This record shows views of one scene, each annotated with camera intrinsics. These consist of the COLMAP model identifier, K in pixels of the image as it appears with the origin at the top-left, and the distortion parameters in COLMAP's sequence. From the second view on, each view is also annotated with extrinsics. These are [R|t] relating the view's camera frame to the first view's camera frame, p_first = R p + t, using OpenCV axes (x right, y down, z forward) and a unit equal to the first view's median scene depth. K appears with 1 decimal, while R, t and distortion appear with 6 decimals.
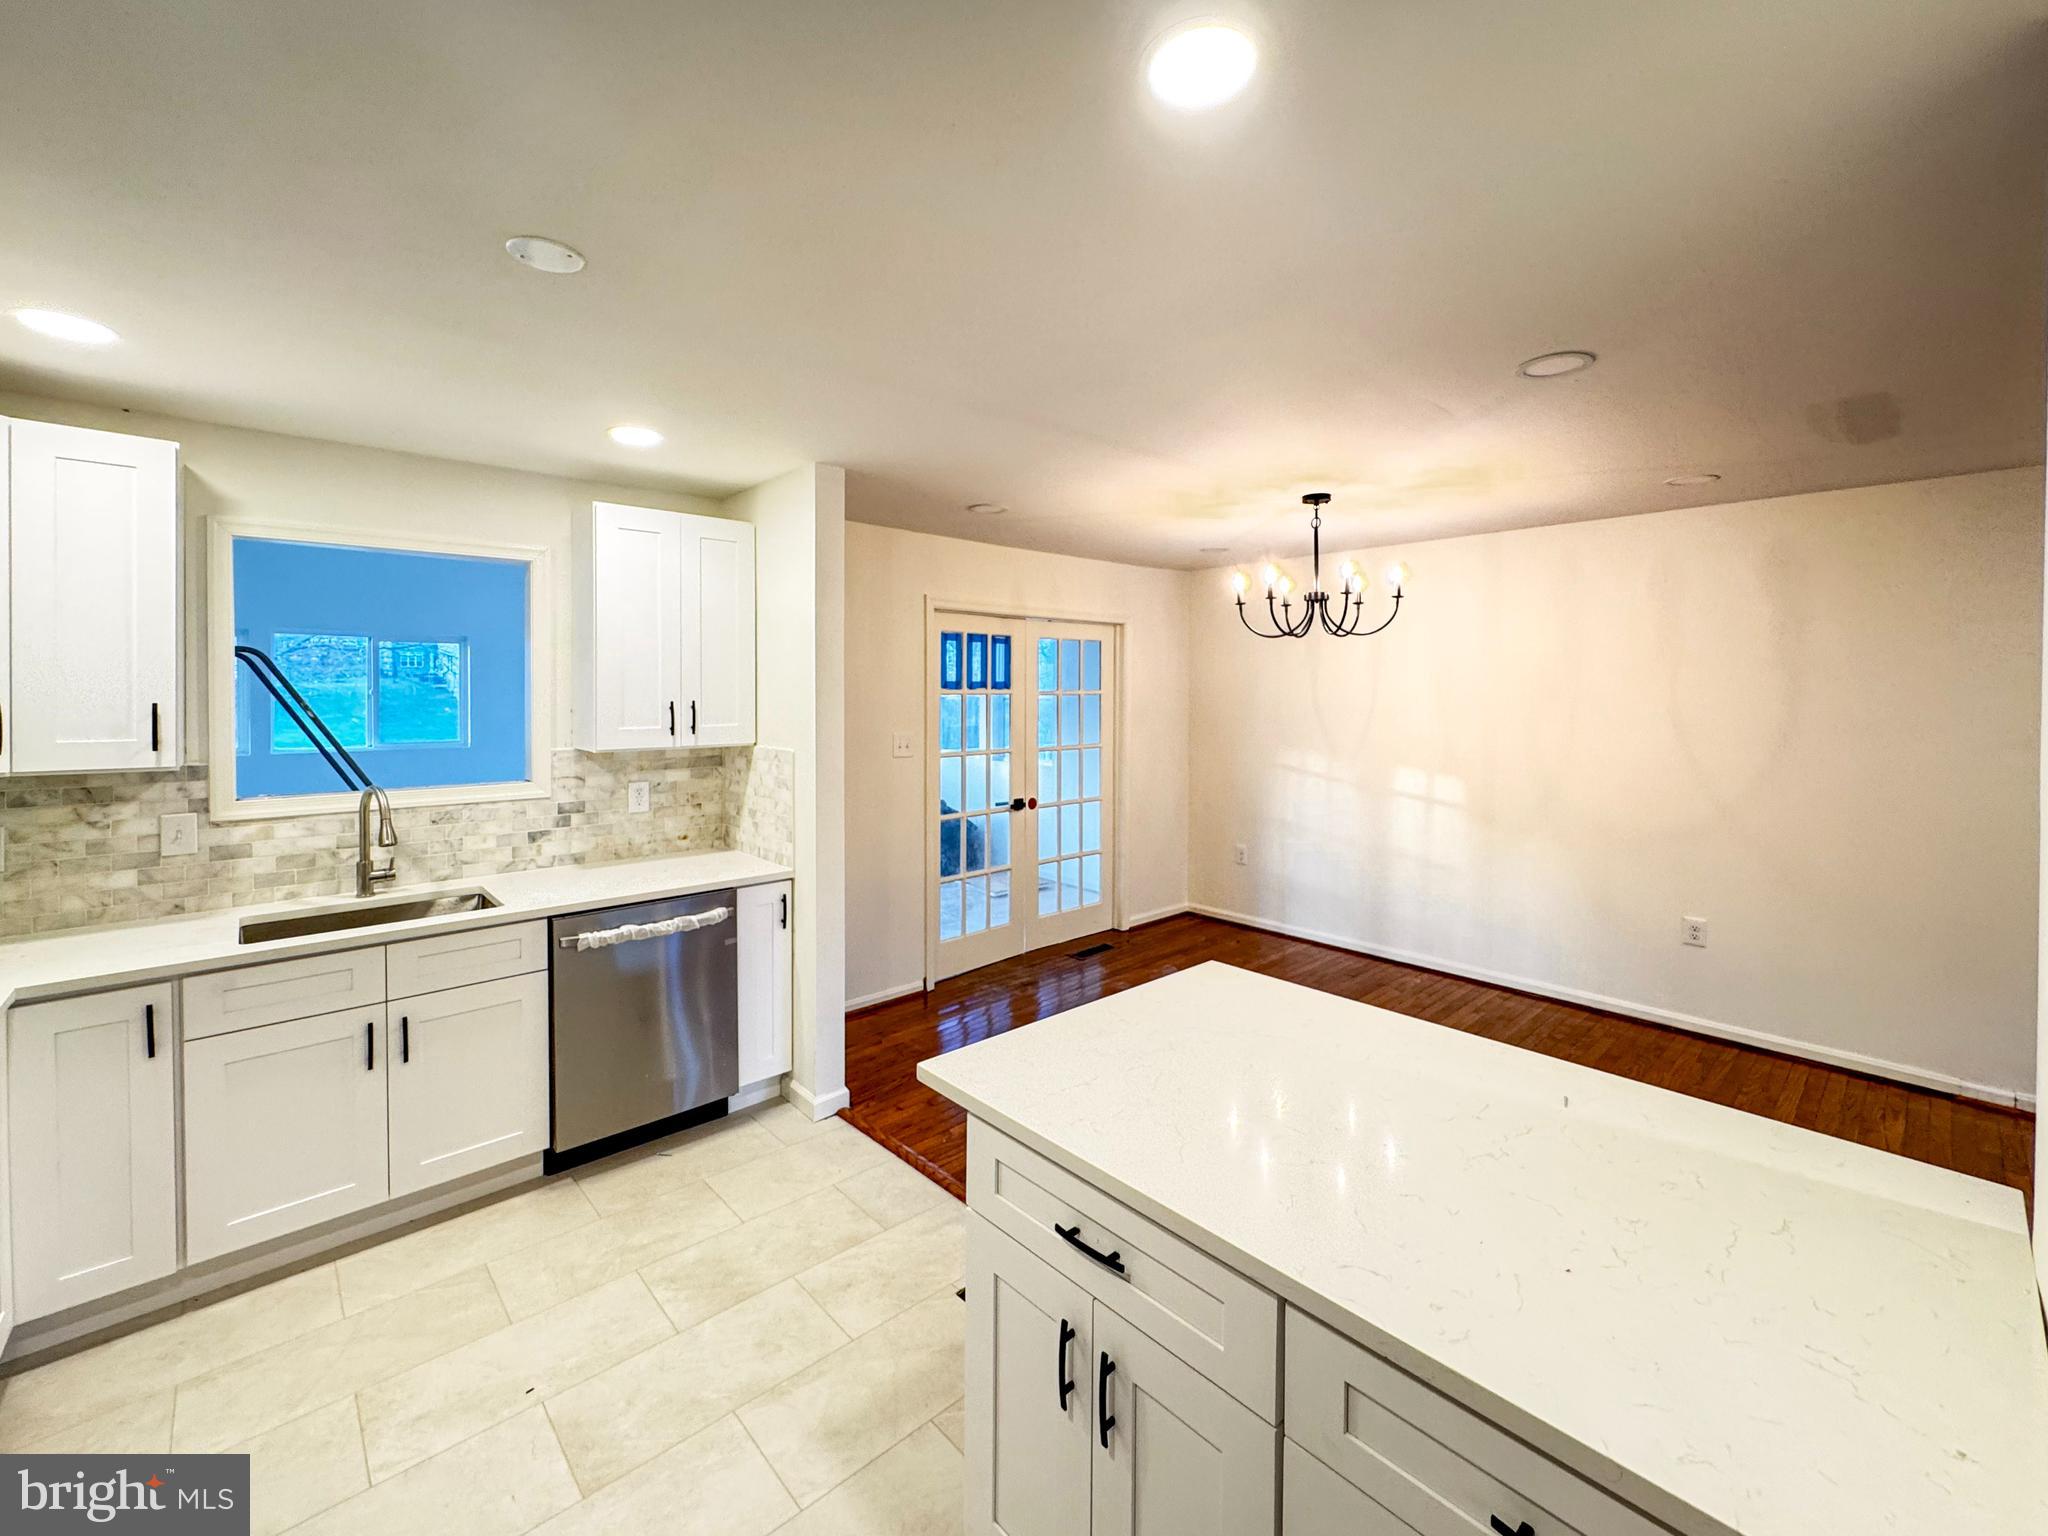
lens RADIAL K [[825.7, 0, 1026.3], [0, 825.7, 709.4], [0, 0, 1]] dist [-0.000325, -0.000063]
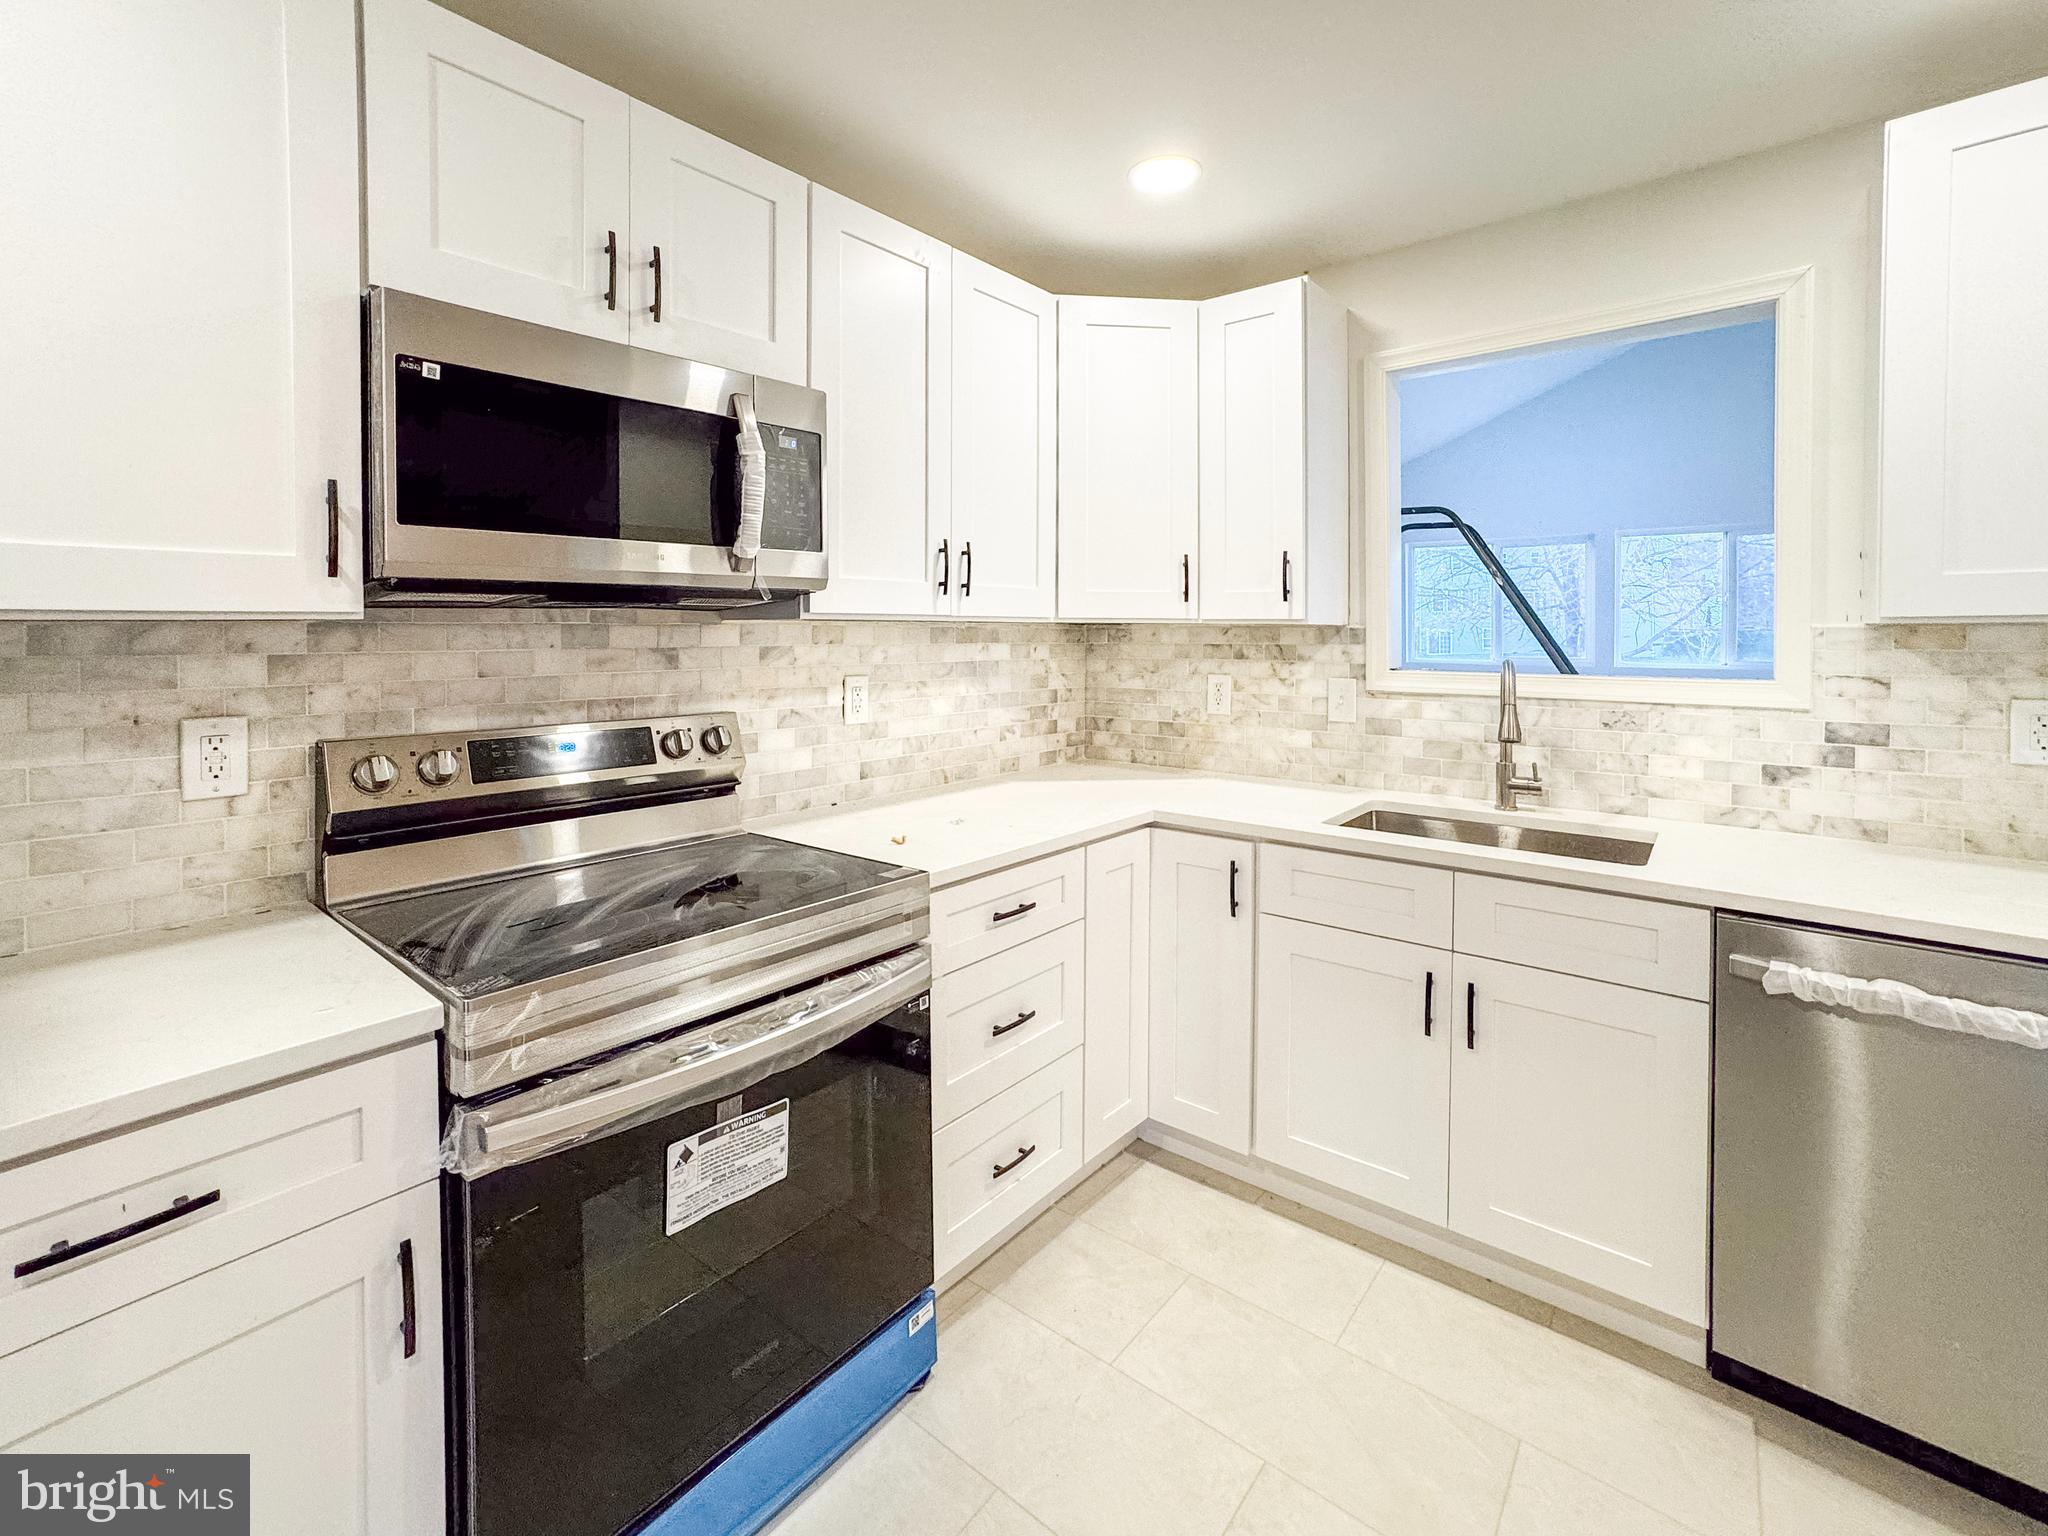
lens RADIAL K [[895.4, 0, 1003.0], [0, 895.4, 640.7], [0, 0, 1]] dist [-0.016441, 0.004115]
pose [[0.126609, 0.008179, -0.991919, -0.058100], [-0.017554, 0.999828, 0.006004, 0.076329], [0.991797, 0.016652, 0.126731, 0.440429]]
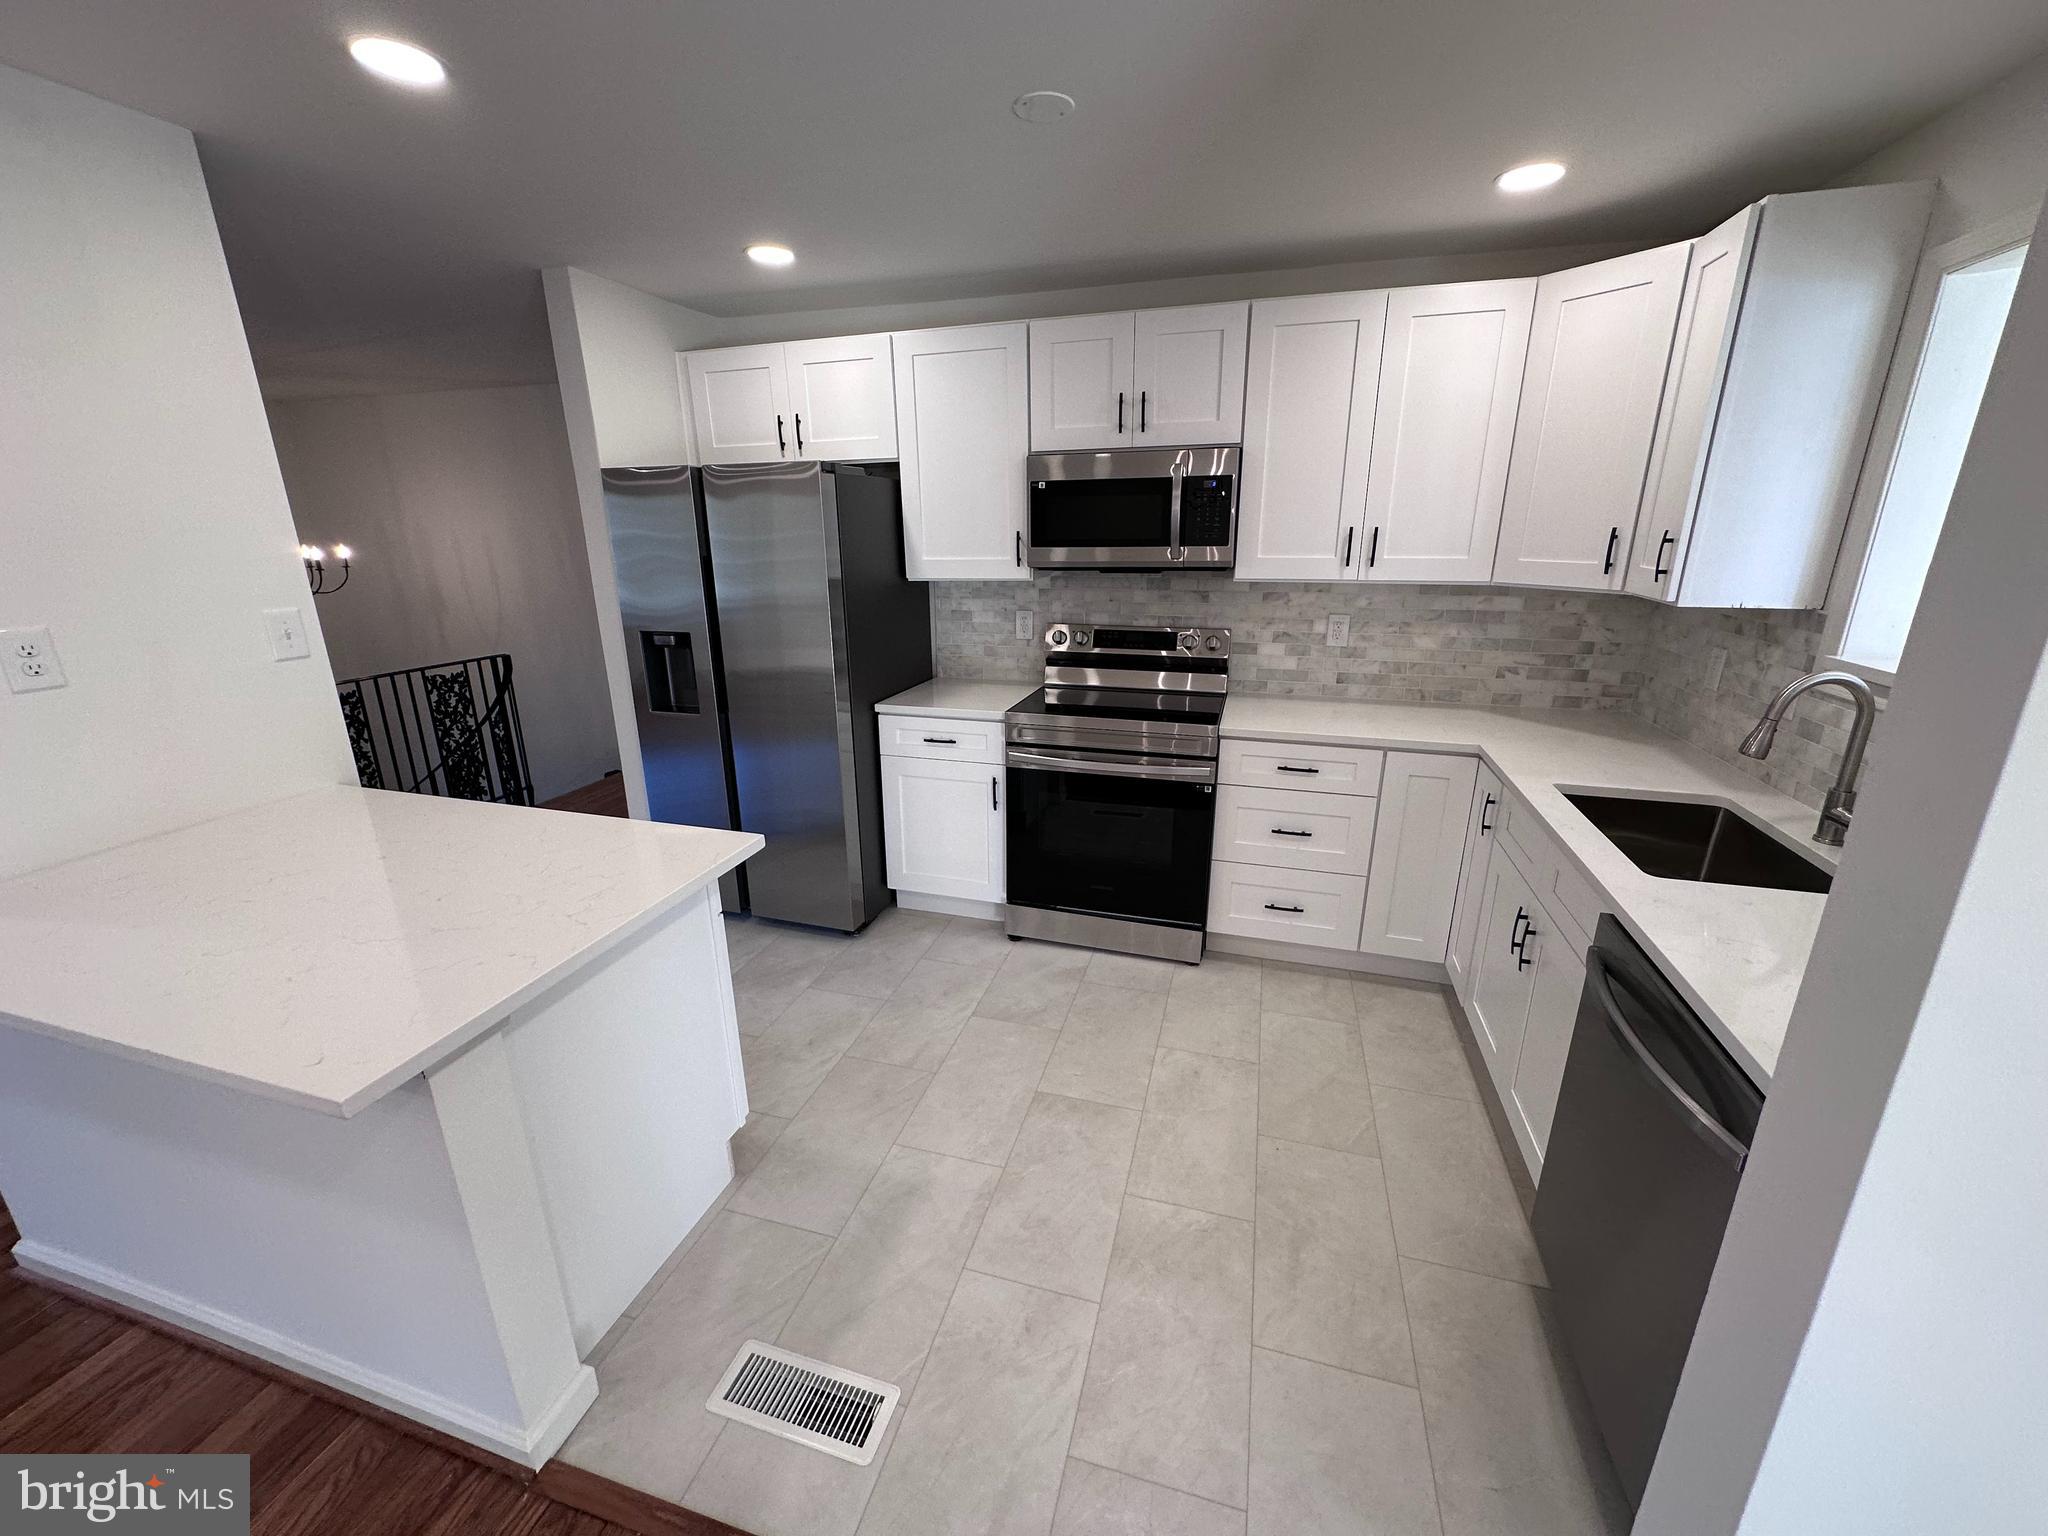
lens RADIAL K [[817.5, 0, 1018.7], [0, 817.5, 764.4], [0, 0, 1]] dist [0.002256, -0.000711]
pose [[-0.861091, 0.150081, -0.485796, 0.066882], [-0.003284, 0.953782, 0.300480, -0.025811], [0.508440, 0.260336, -0.820801, 1.182364]]
